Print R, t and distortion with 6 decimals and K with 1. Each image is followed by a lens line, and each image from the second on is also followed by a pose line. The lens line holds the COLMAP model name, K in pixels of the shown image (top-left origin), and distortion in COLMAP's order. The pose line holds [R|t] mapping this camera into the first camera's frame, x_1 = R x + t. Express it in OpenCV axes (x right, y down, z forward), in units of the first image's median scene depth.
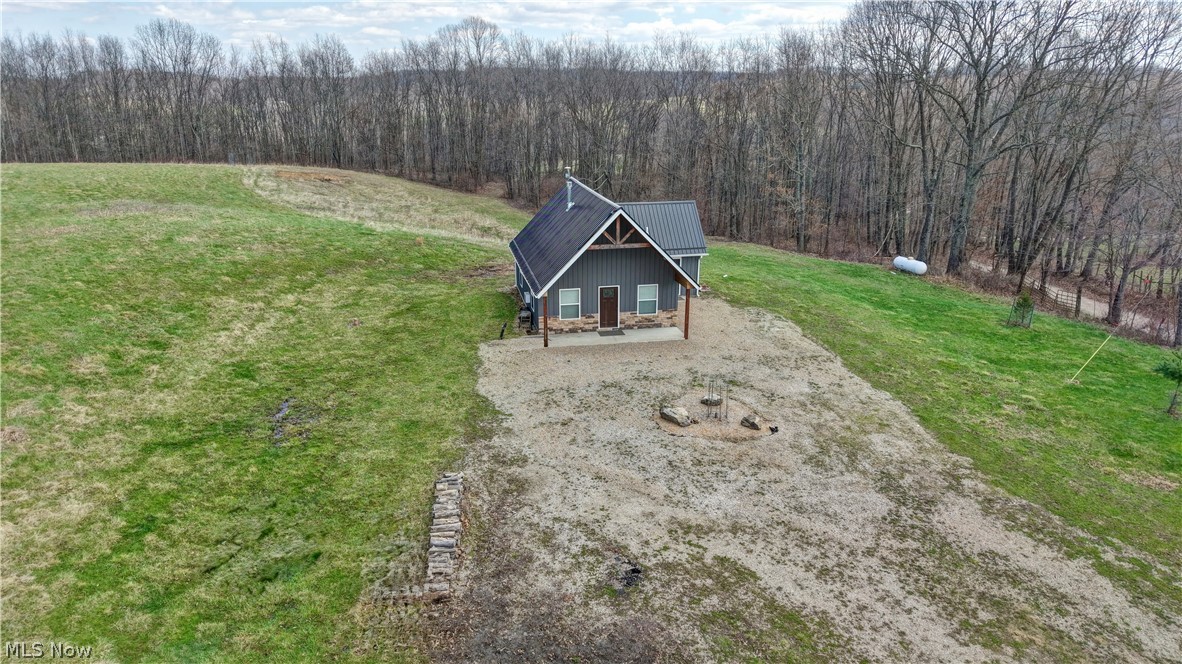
lens RADIAL K [[842.2, 0, 591.0], [0, 842.2, 332.0], [0, 0, 1]] dist [-0.001261, -0.002925]
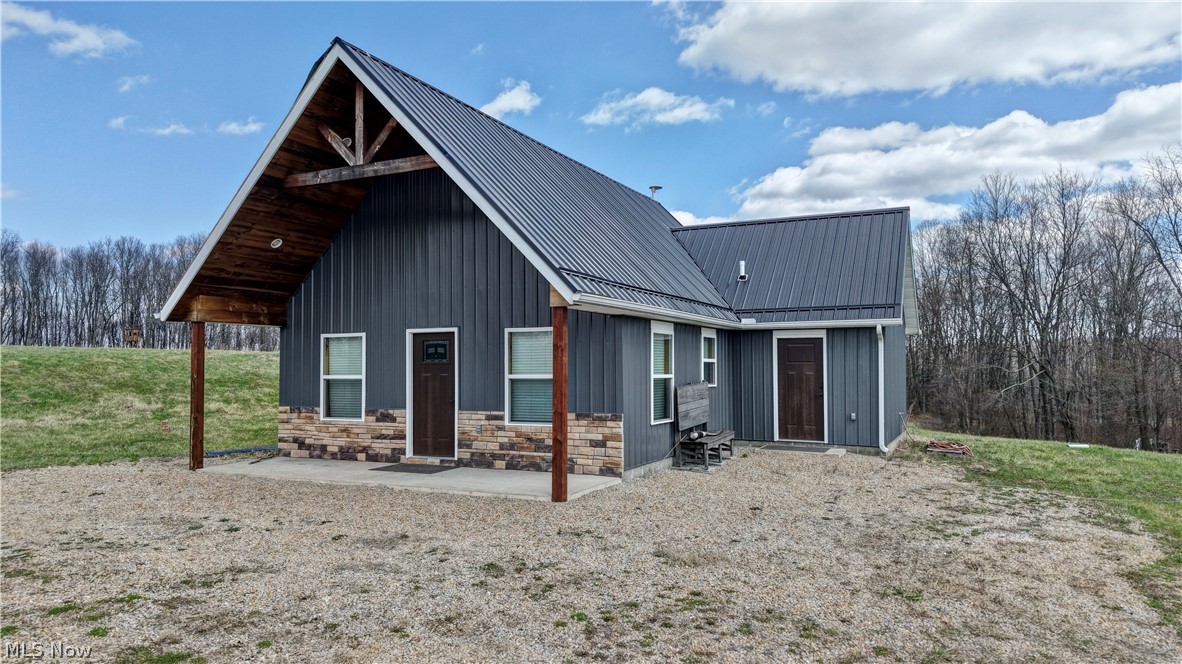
lens RADIAL K [[842.2, 0, 591.0], [0, 842.2, 332.0], [0, 0, 1]] dist [-0.001261, -0.002925]
pose [[0.760926, -0.048811, -0.647000, 0.293896], [-0.188876, 0.937319, -0.292847, 0.035481], [0.620740, 0.345038, 0.704011, 0.791694]]
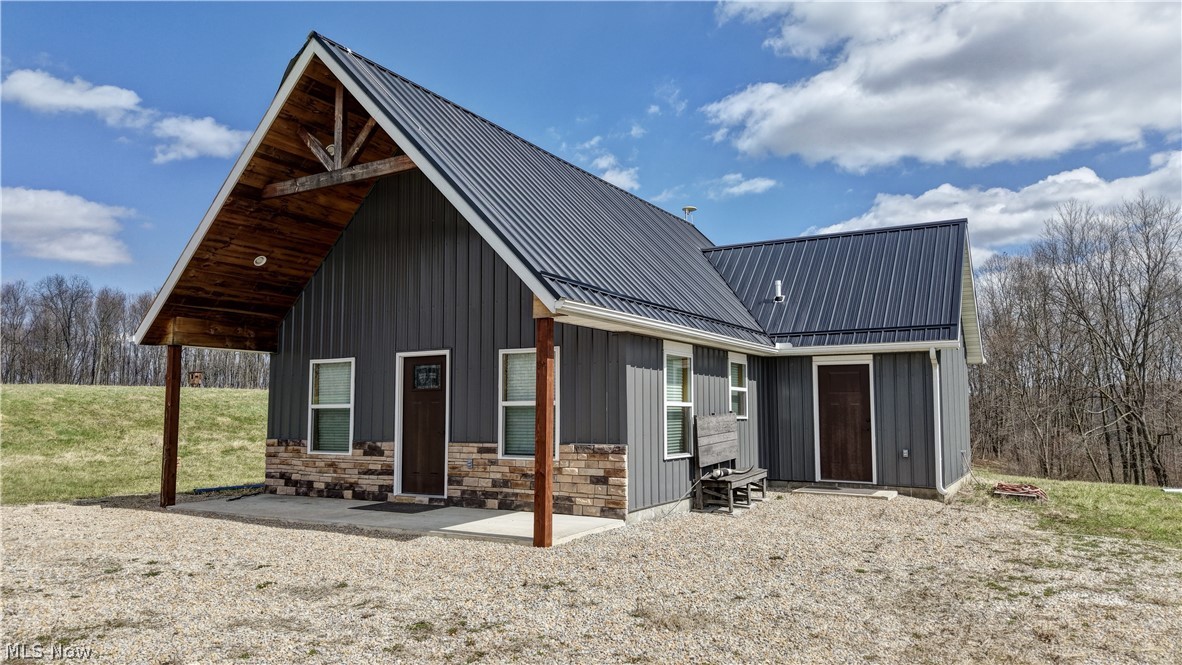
lens RADIAL K [[842.2, 0, 591.0], [0, 842.2, 332.5], [0, 0, 1]] dist [-0.001261, -0.002925]
pose [[0.710539, -0.087637, -0.698179, 0.284014], [-0.208433, 0.921472, -0.327788, 0.028200], [0.672079, 0.378429, 0.636475, 0.834167]]
